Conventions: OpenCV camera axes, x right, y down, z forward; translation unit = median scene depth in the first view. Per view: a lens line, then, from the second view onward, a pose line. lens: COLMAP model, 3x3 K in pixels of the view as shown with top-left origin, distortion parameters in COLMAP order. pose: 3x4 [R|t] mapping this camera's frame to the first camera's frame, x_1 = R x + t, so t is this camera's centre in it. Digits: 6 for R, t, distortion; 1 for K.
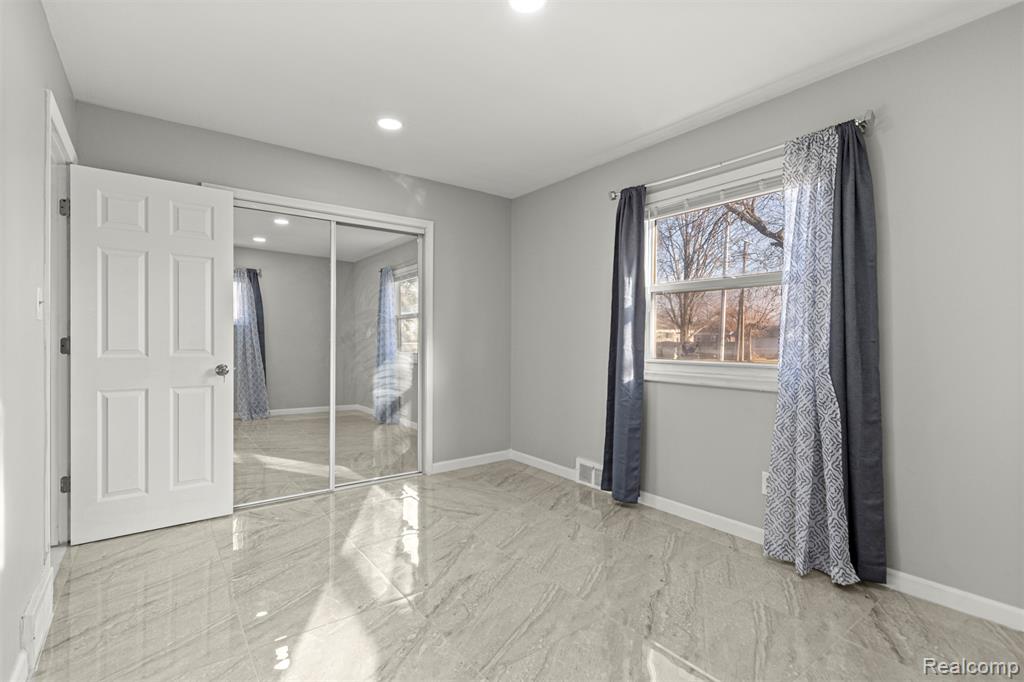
lens RADIAL K [[475.4, 0, 500.8], [0, 475.4, 340.7], [0, 0, 1]] dist [0.001582, -0.000727]
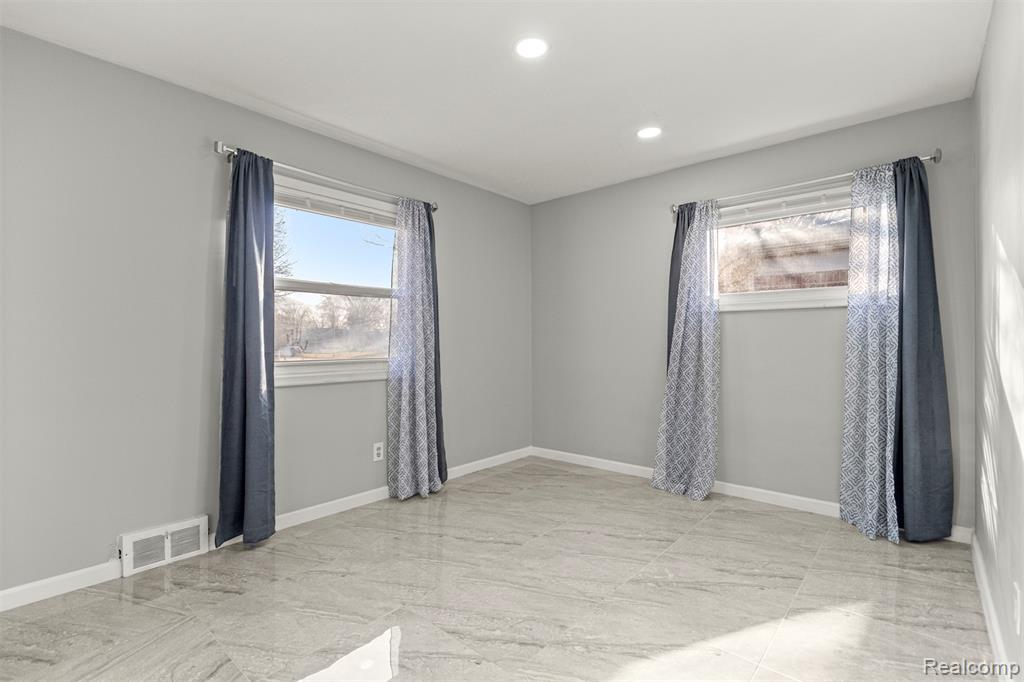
lens RADIAL K [[459.4, 0, 512.0], [0, 459.4, 341.0], [0, 0, 1]] dist [0.025574, -0.000174]
pose [[-0.210786, -0.003626, 0.977525, -0.698886], [-0.002748, 0.999991, 0.003117, -0.005589], [-0.977528, -0.002030, -0.210794, 0.862195]]
